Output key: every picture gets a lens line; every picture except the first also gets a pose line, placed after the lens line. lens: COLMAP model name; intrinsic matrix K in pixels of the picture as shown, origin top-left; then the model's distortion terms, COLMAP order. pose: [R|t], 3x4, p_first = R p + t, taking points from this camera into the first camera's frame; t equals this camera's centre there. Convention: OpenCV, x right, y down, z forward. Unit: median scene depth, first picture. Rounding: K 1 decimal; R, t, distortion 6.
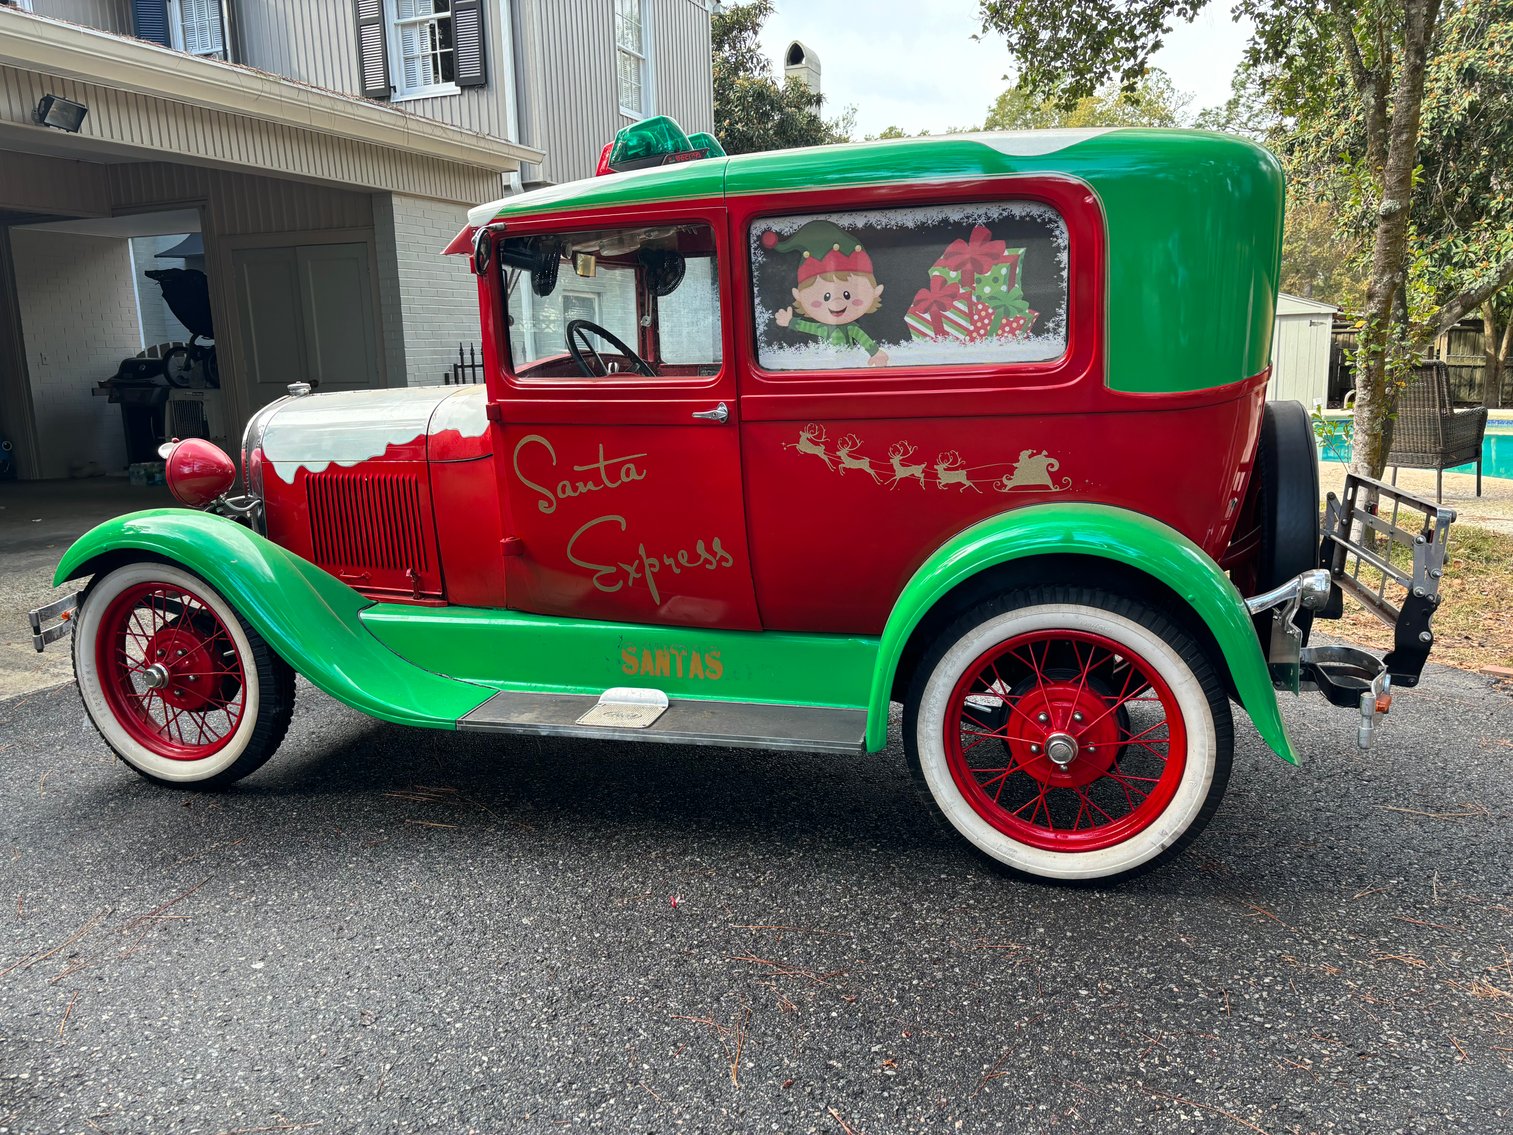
lens RADIAL K [[1144.1, 0, 766.4], [0, 1144.1, 568.6], [0, 0, 1]] dist [0.049438, -0.054597]
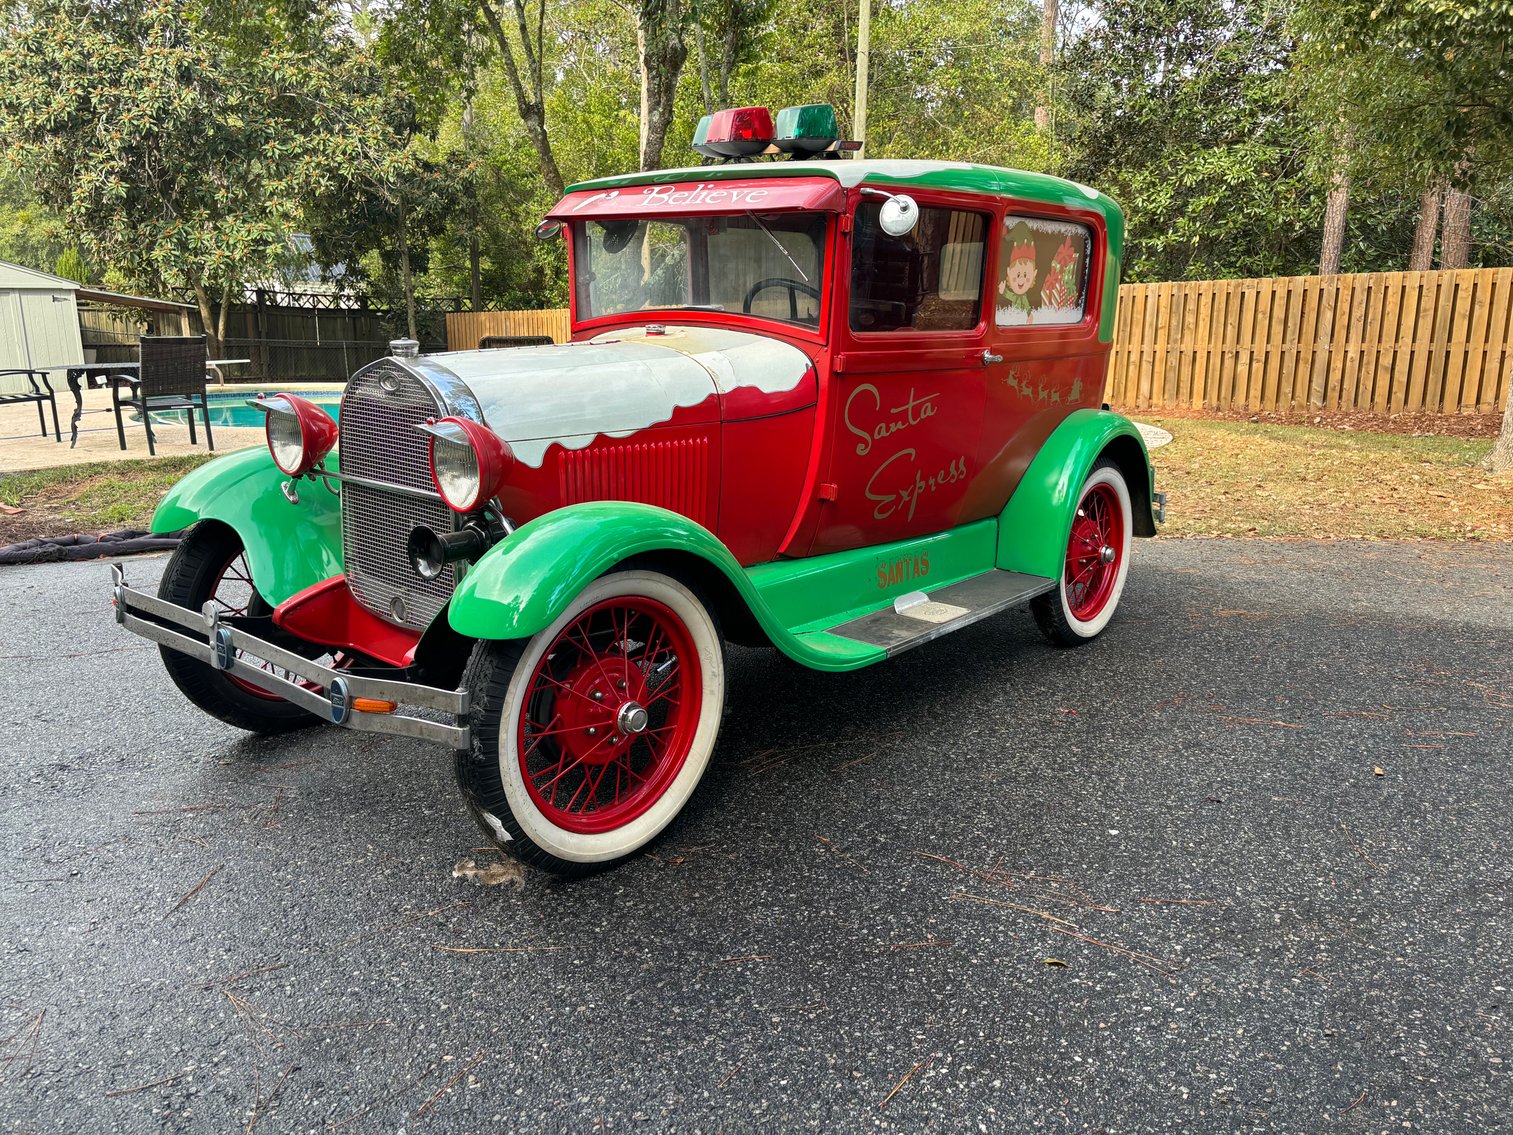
lens RADIAL K [[1144.1, 0, 751.2], [0, 1144.1, 560.8], [0, 0, 1]] dist [0.049438, -0.054597]
pose [[0.400824, -0.167132, 0.900781, -1.411569], [0.160349, 0.980841, 0.110635, -0.098780], [-0.902013, 0.100094, 0.419944, 0.726043]]
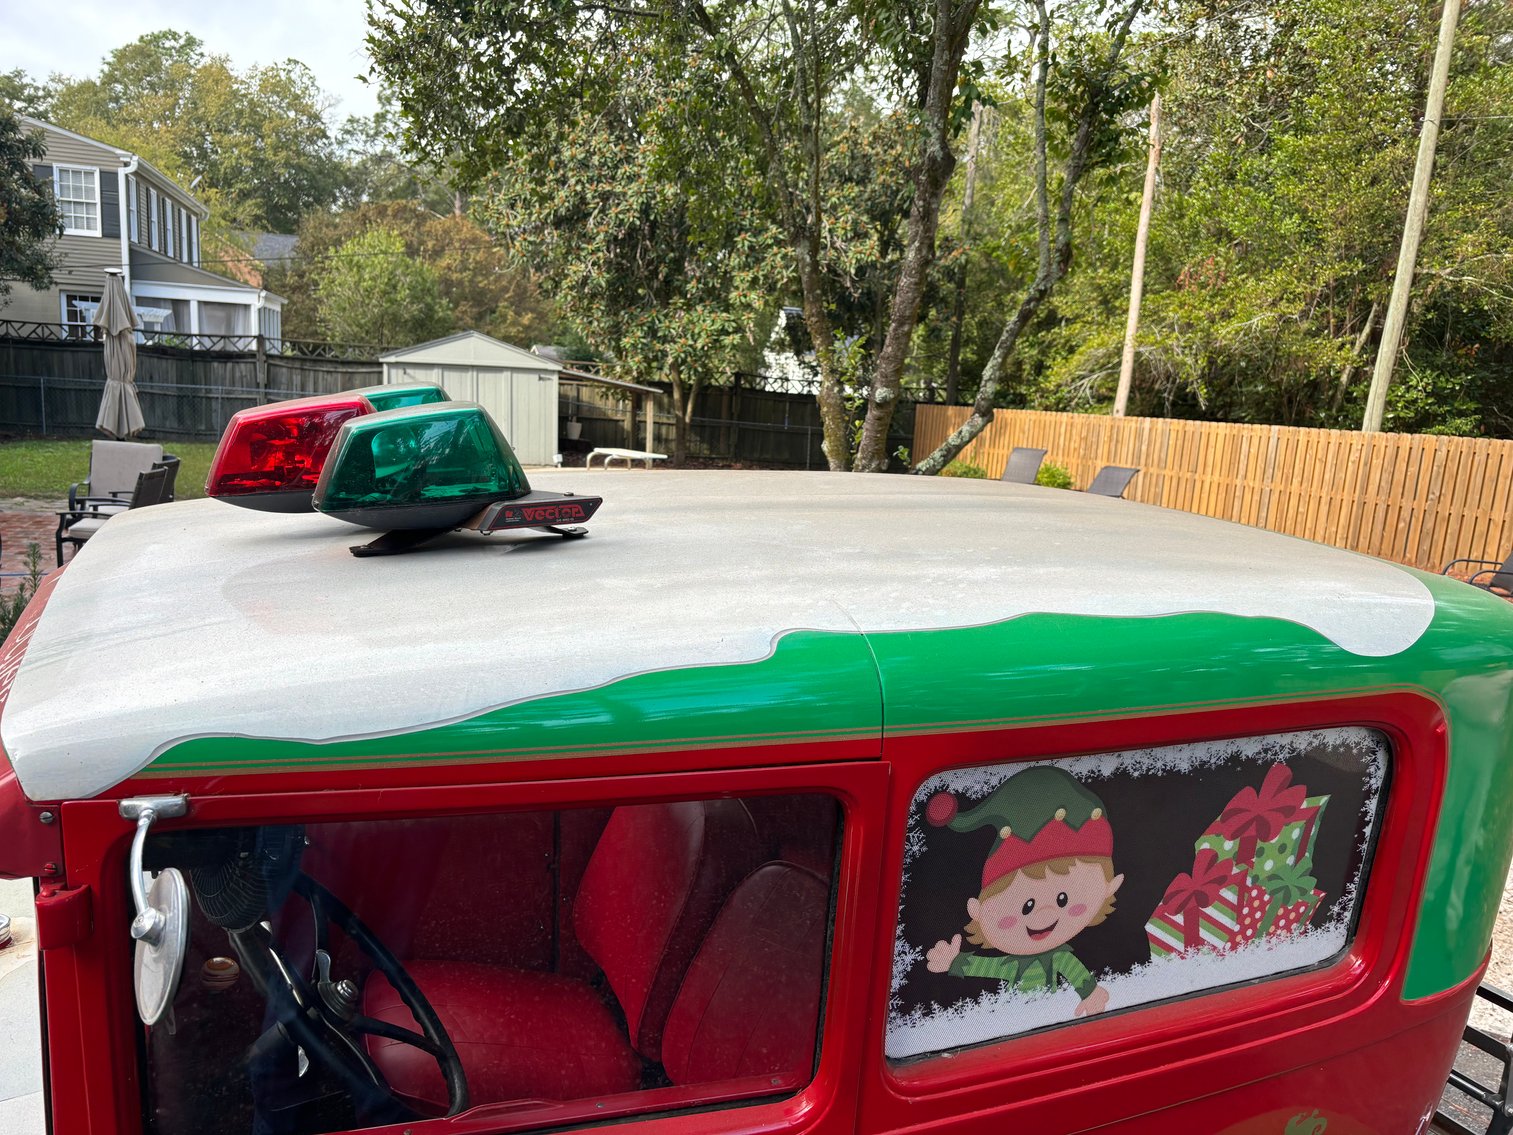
lens RADIAL K [[1144.1, 0, 759.4], [0, 1144.1, 579.8], [0, 0, 1]] dist [0.049438, -0.054597]
pose [[0.762678, -0.052068, 0.644679, -0.332513], [0.044754, 0.998614, 0.027708, -0.387258], [-0.645228, 0.007720, 0.763951, 0.694742]]
